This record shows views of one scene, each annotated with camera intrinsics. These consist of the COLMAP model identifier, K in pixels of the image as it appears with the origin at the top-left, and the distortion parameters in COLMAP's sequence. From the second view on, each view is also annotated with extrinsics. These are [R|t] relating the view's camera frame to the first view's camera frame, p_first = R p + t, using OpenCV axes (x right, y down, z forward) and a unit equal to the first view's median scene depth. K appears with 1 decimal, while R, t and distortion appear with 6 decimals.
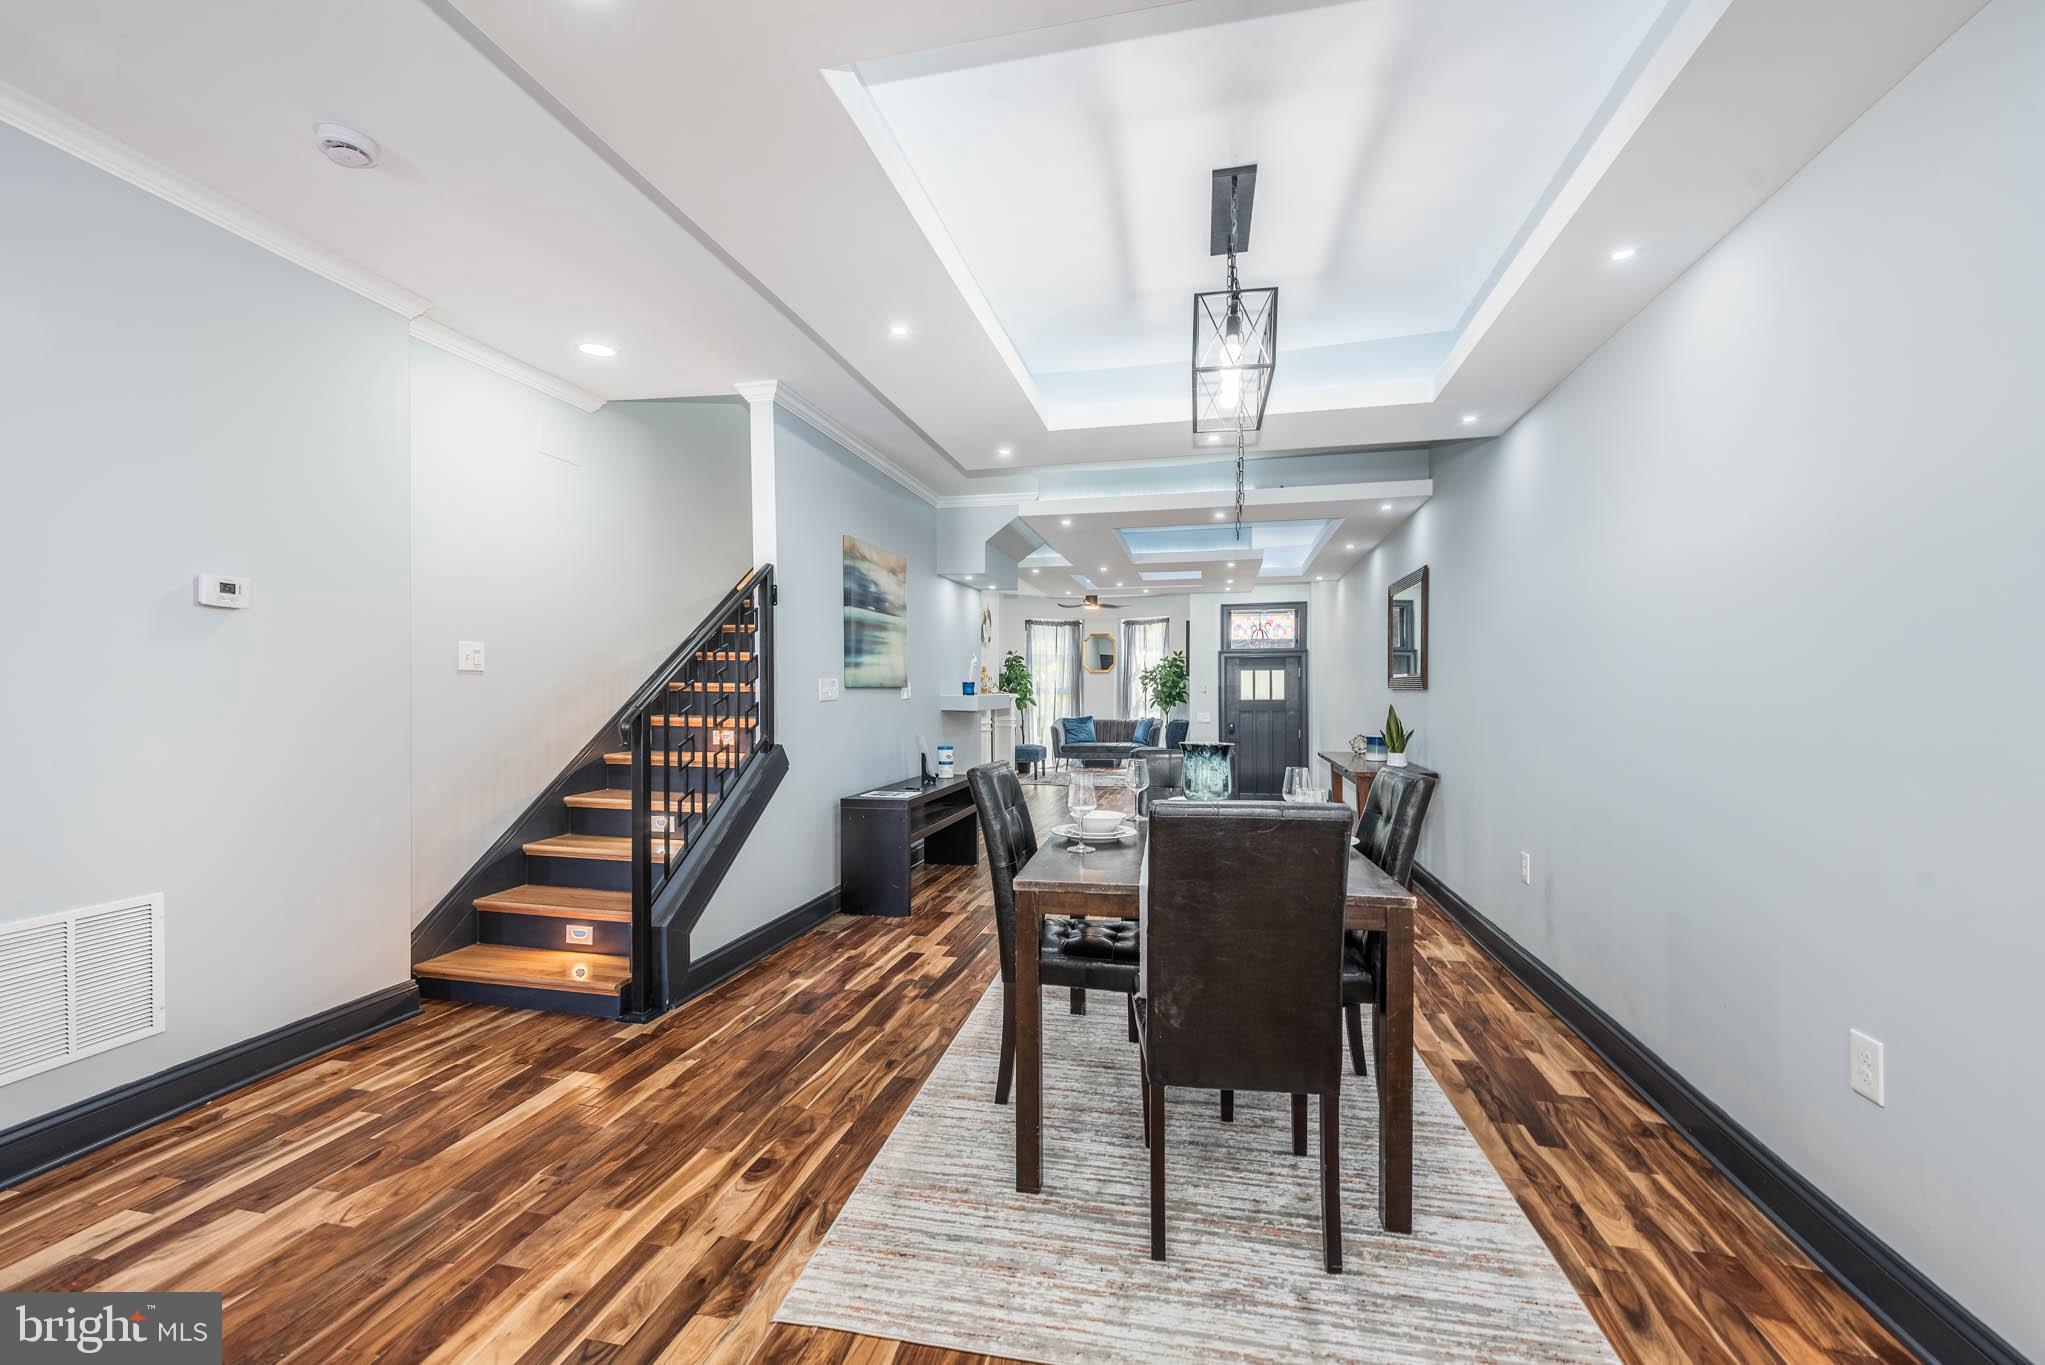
lens RADIAL K [[839.1, 0, 1007.3], [0, 839.1, 696.5], [0, 0, 1]] dist [0.023417, -0.000245]
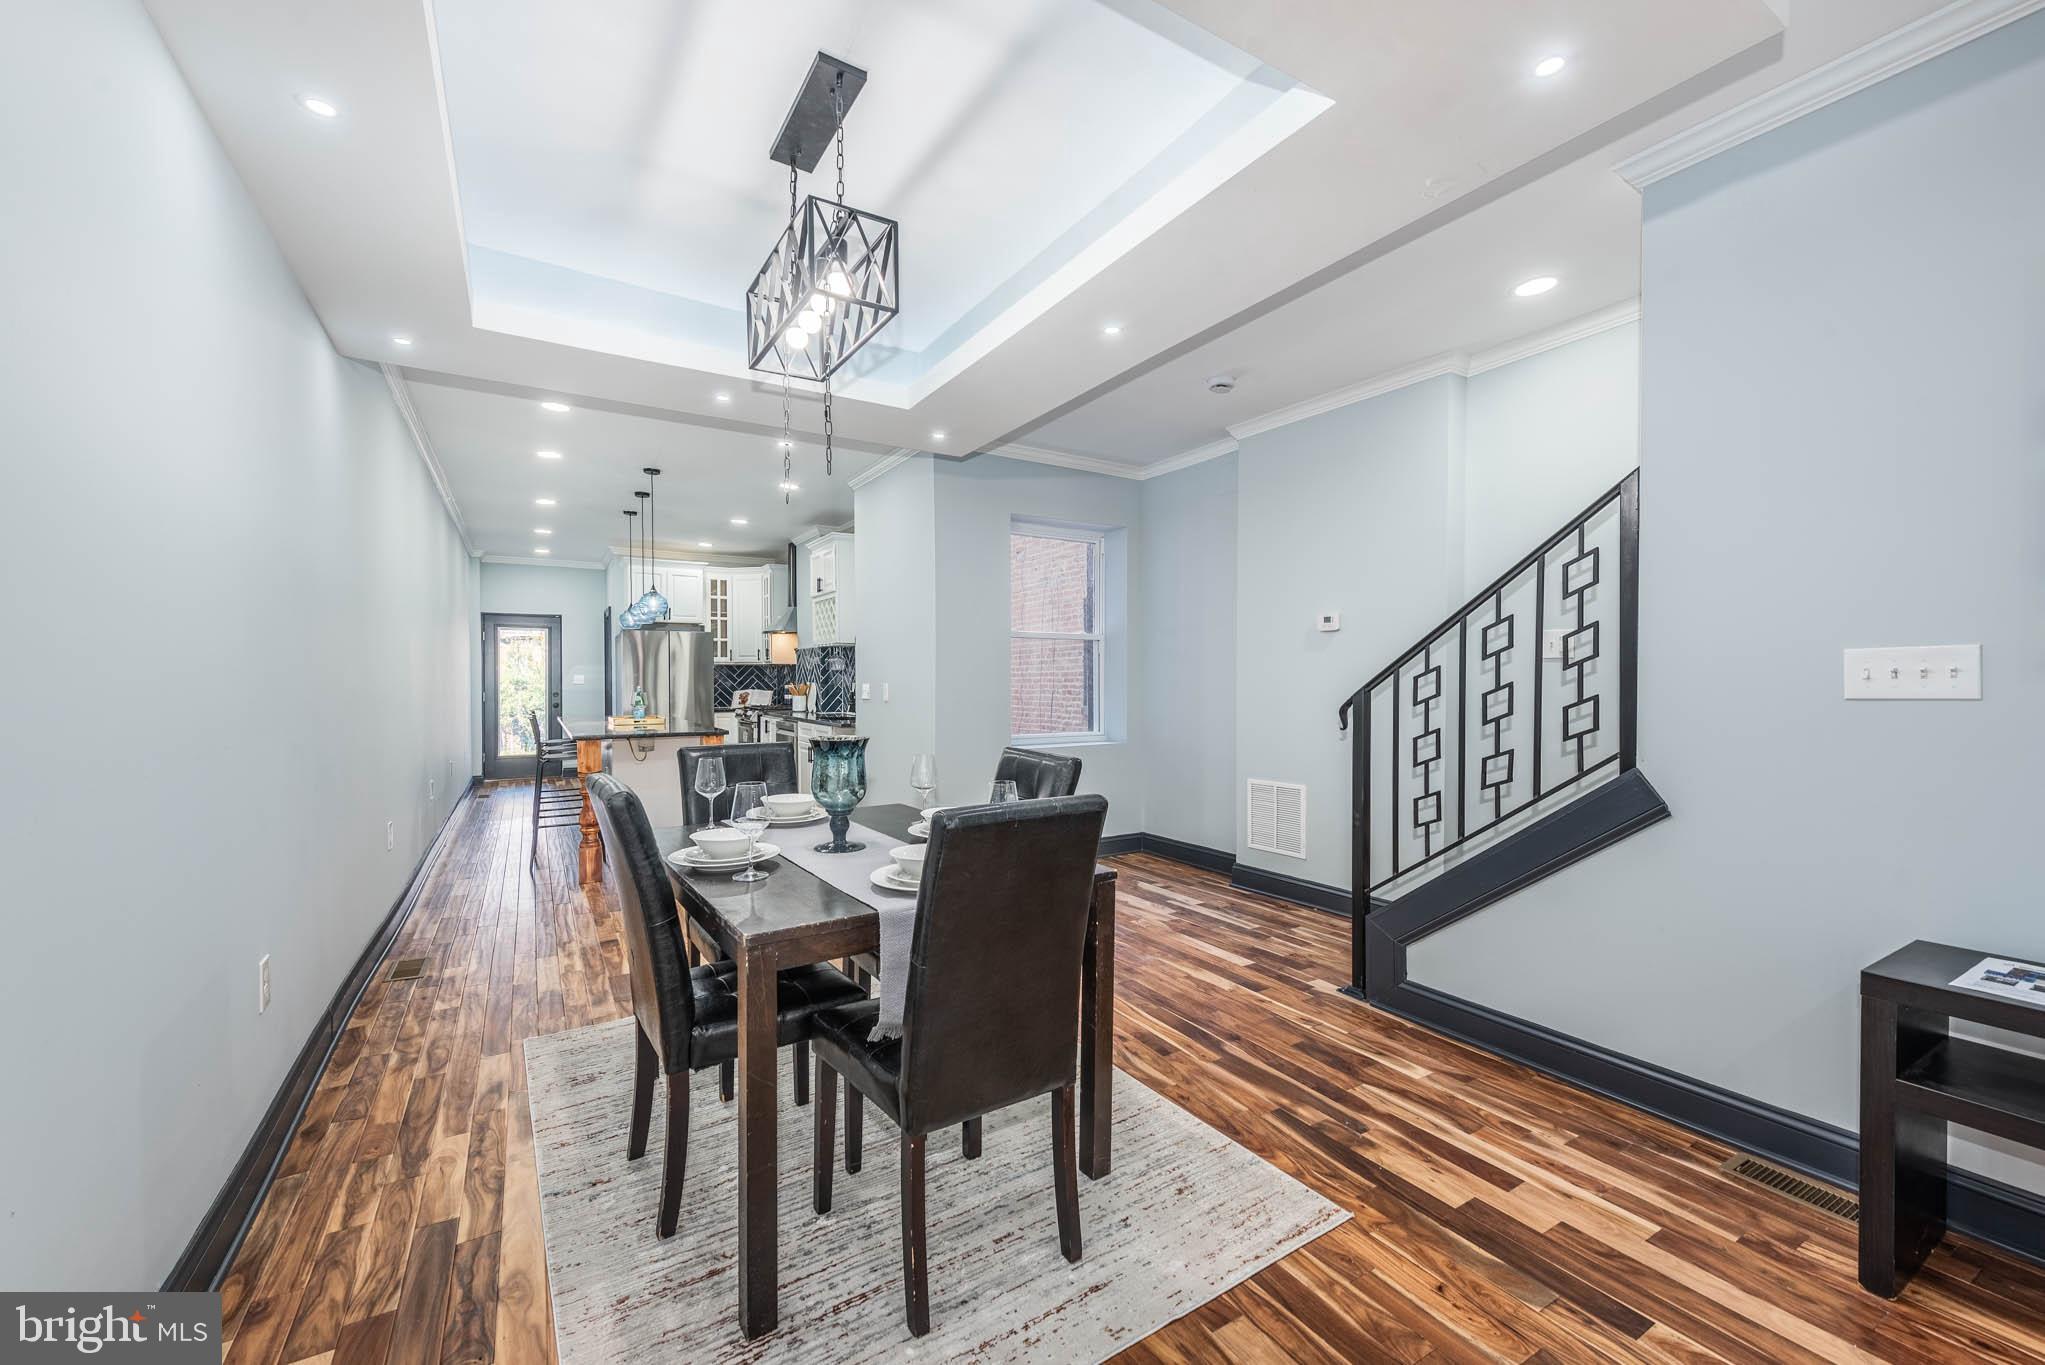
lens RADIAL K [[839.1, 0, 1007.3], [0, 839.1, 696.5], [0, 0, 1]] dist [0.023417, -0.000245]
pose [[-0.727139, 0.011742, -0.686390, 0.555112], [-0.002764, 0.999796, 0.020031, -0.003606], [0.686485, 0.016463, -0.726958, 1.367392]]
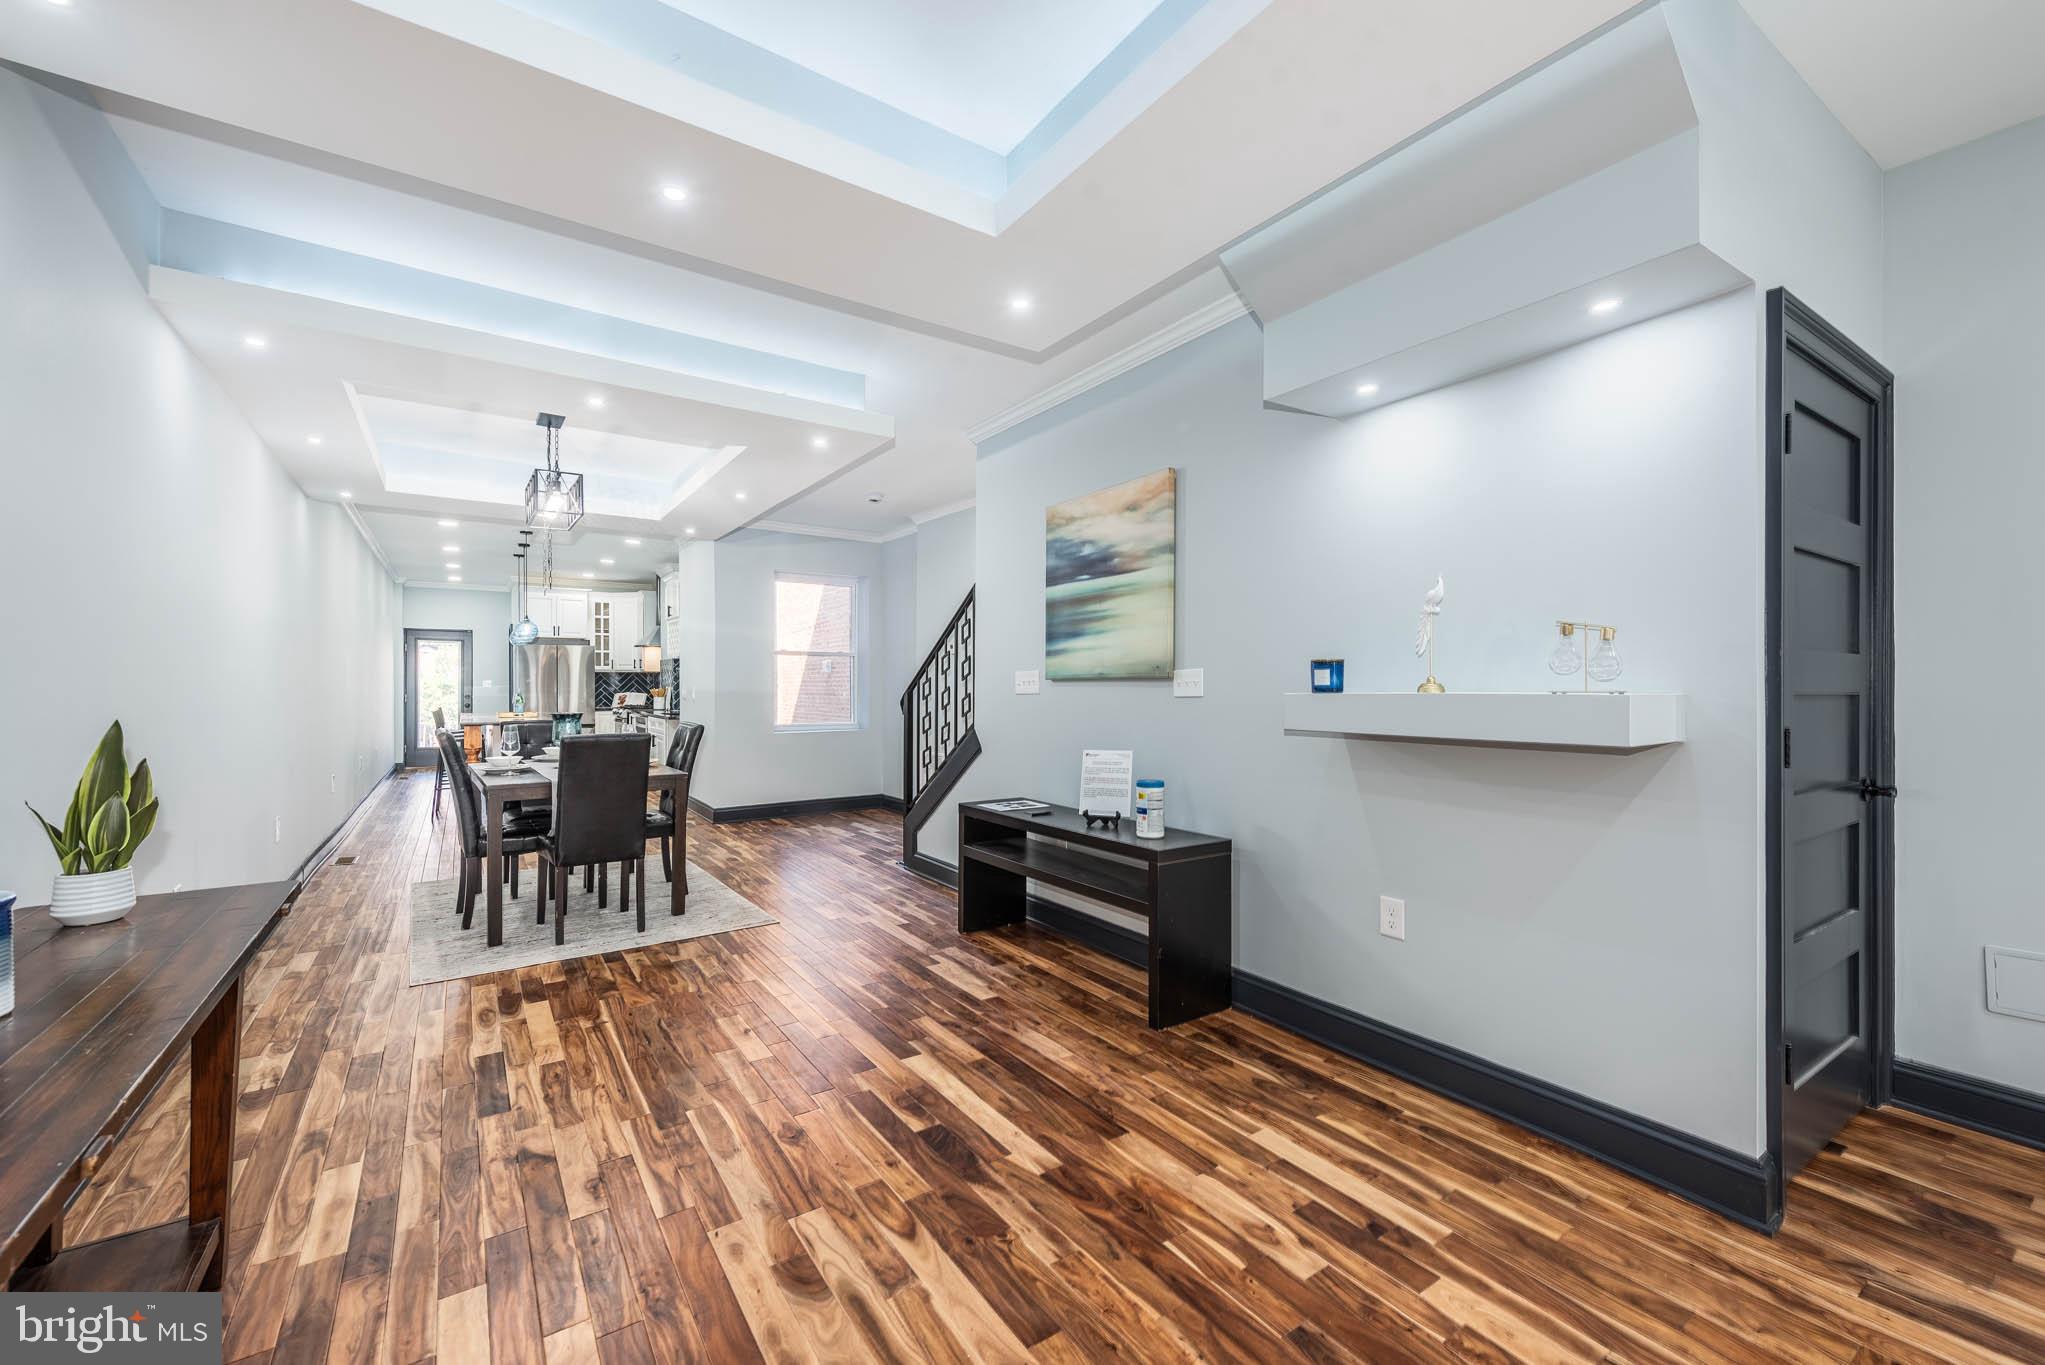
lens RADIAL K [[838.7, 0, 985.3], [0, 838.7, 695.3], [0, 0, 1]] dist [0.007540, -0.000181]
pose [[-0.698781, 0.004879, -0.715319, 0.691560], [-0.005426, 0.999912, 0.012120, -0.006174], [0.715315, 0.012350, -0.698693, 2.235047]]
